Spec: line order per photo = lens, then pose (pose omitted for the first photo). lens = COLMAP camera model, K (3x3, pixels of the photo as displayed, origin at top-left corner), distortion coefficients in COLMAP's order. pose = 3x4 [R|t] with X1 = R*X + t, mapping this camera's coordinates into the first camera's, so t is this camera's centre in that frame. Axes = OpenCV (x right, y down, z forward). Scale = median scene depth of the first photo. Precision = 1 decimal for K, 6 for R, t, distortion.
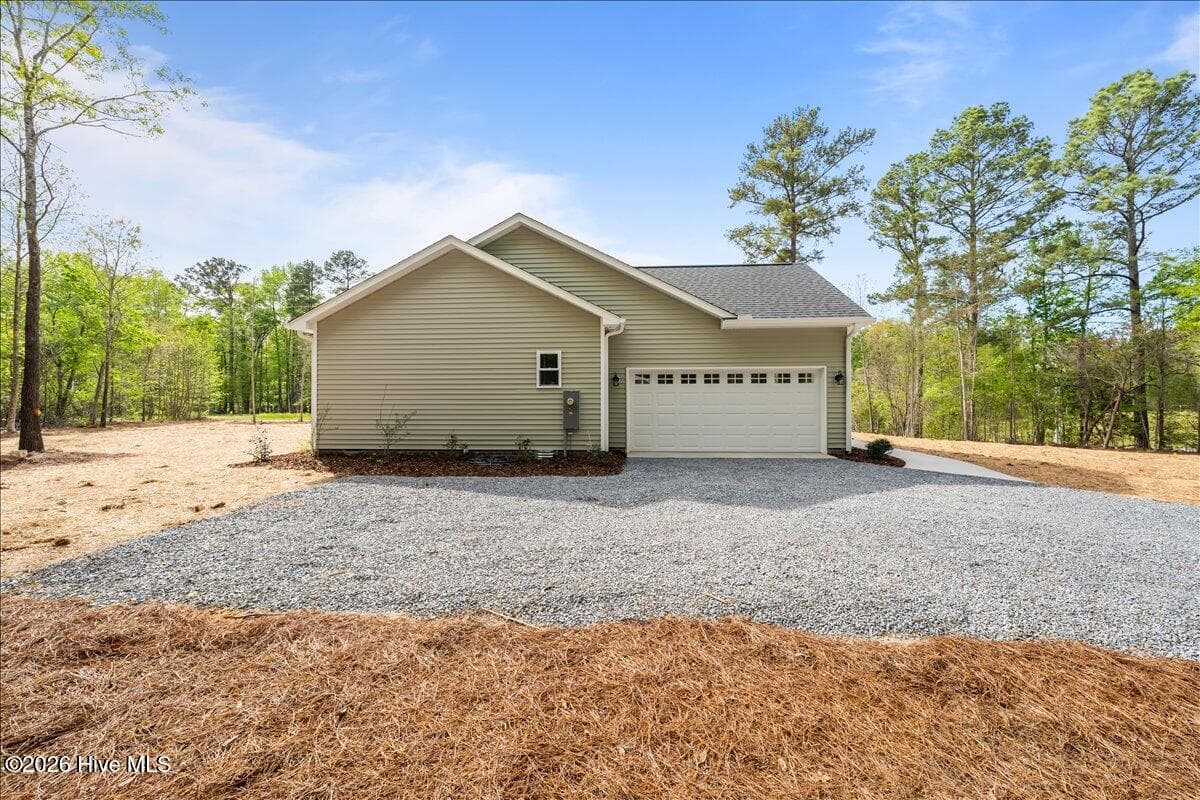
lens RADIAL K [[423.2, 0, 603.6], [0, 423.2, 394.9], [0, 0, 1]] dist [0.007886, 0.000445]
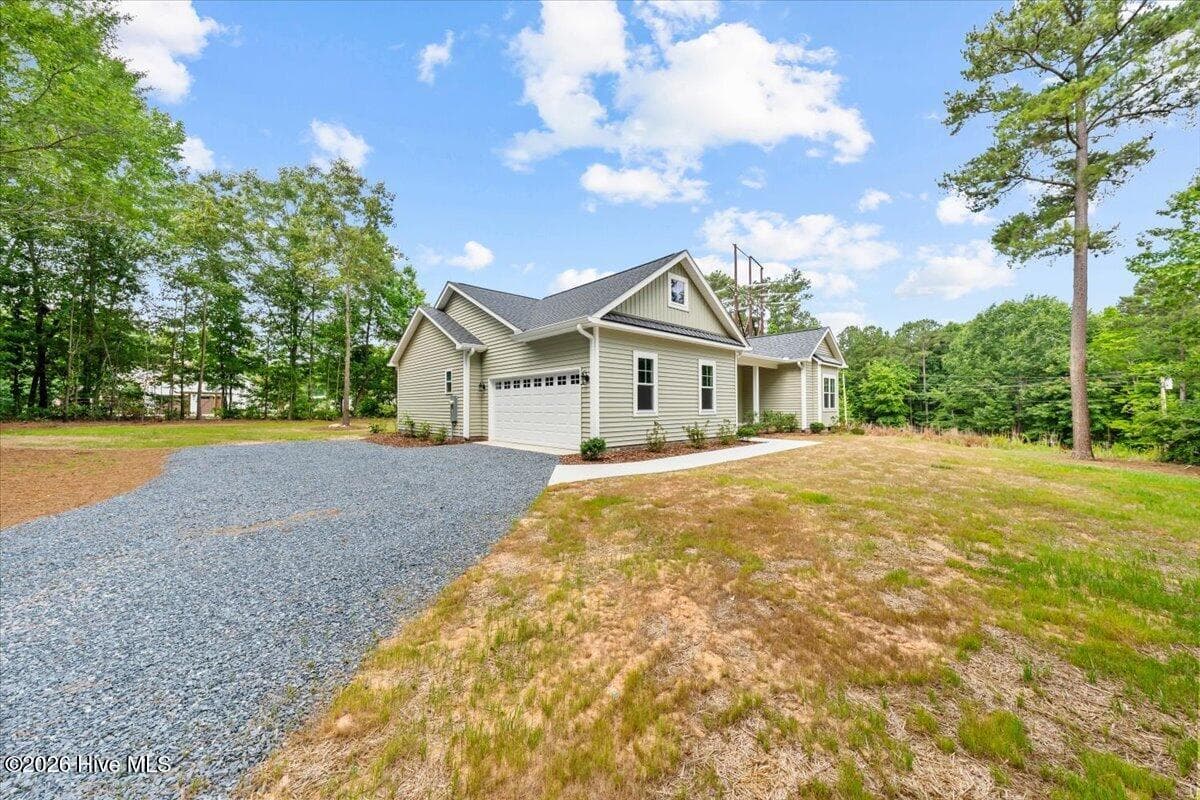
lens RADIAL K [[423.2, 0, 605.3], [0, 423.2, 396.6], [0, 0, 1]] dist [0.007886, 0.000445]
pose [[0.716705, -0.019247, -0.697111, 1.274659], [0.009992, 0.999800, -0.017331, 0.025431], [0.697305, 0.005455, 0.716754, 0.285054]]
